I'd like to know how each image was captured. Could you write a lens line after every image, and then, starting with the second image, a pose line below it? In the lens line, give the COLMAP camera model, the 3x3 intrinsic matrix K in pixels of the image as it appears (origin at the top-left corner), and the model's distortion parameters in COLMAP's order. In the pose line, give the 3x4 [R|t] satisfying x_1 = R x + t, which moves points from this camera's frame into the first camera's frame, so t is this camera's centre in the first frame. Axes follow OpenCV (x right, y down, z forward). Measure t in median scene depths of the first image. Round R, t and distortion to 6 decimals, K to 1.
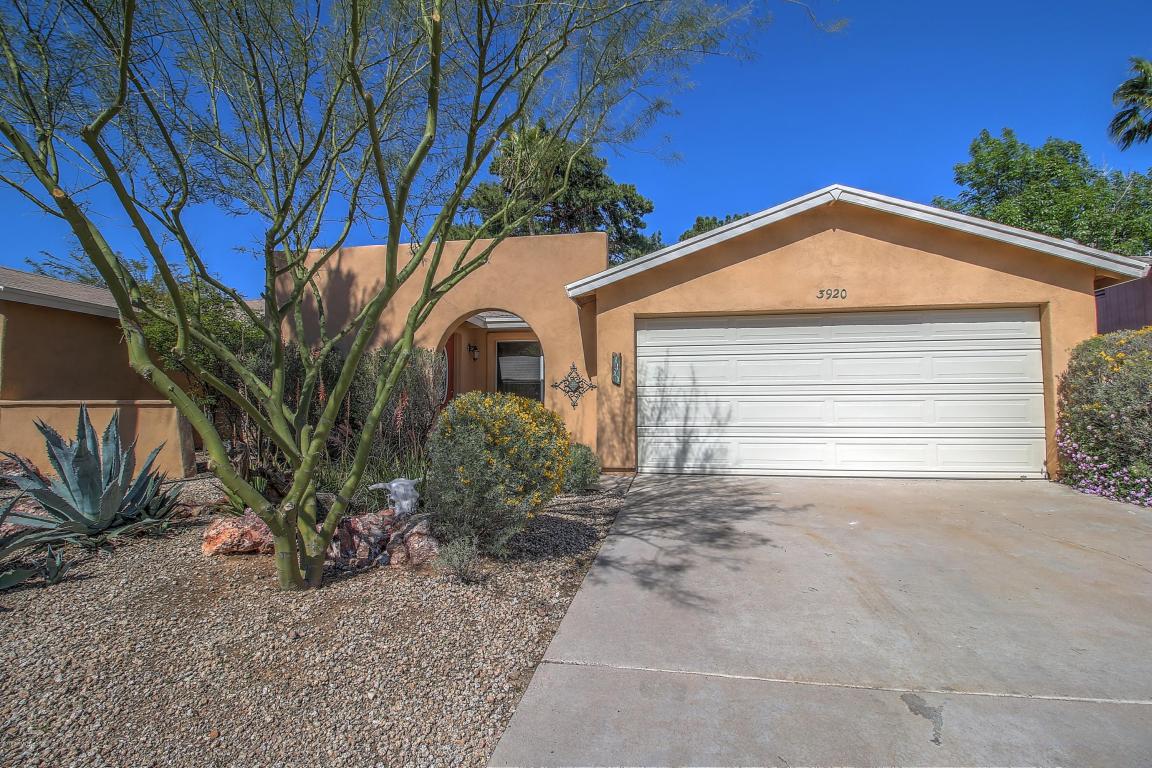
lens RADIAL K [[529.1, 0, 575.9], [0, 529.1, 372.9], [0, 0, 1]] dist [0.001612, -0.015567]
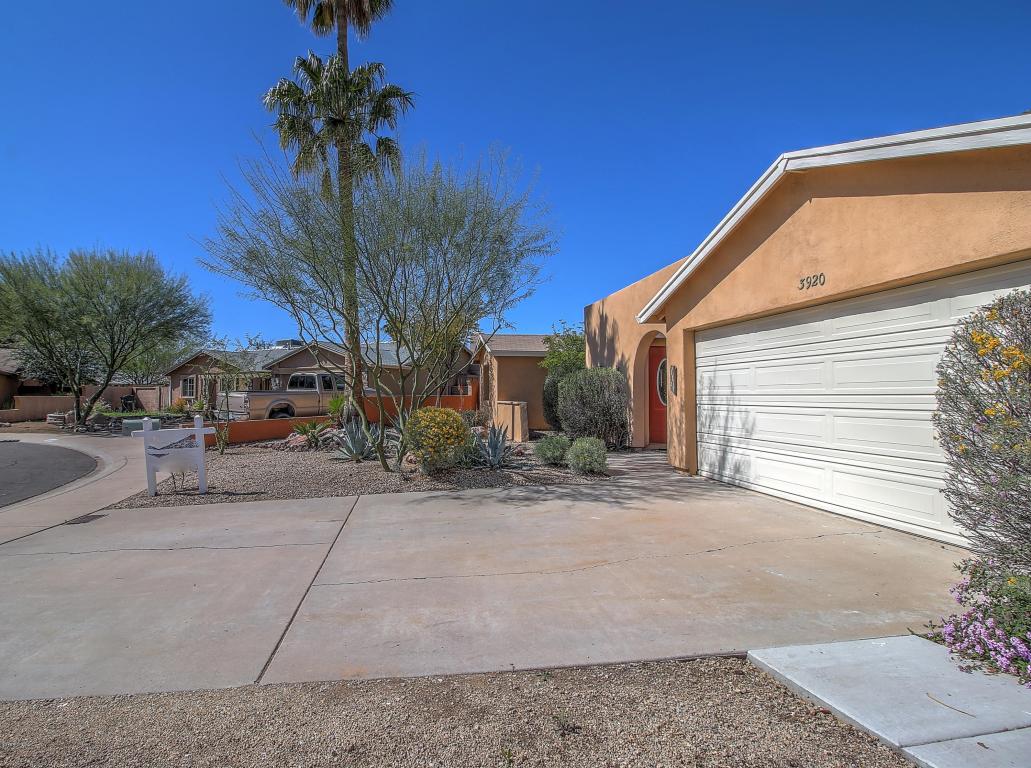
lens RADIAL K [[593.2, 0, 515.5], [0, 593.2, 384.0], [0, 0, 1]] dist [-0.082031, 0.000018]
pose [[0.292766, -0.010639, -0.956125, 1.164545], [0.048531, 0.998815, 0.003746, -0.019780], [0.954952, -0.047498, 0.292936, 0.302995]]
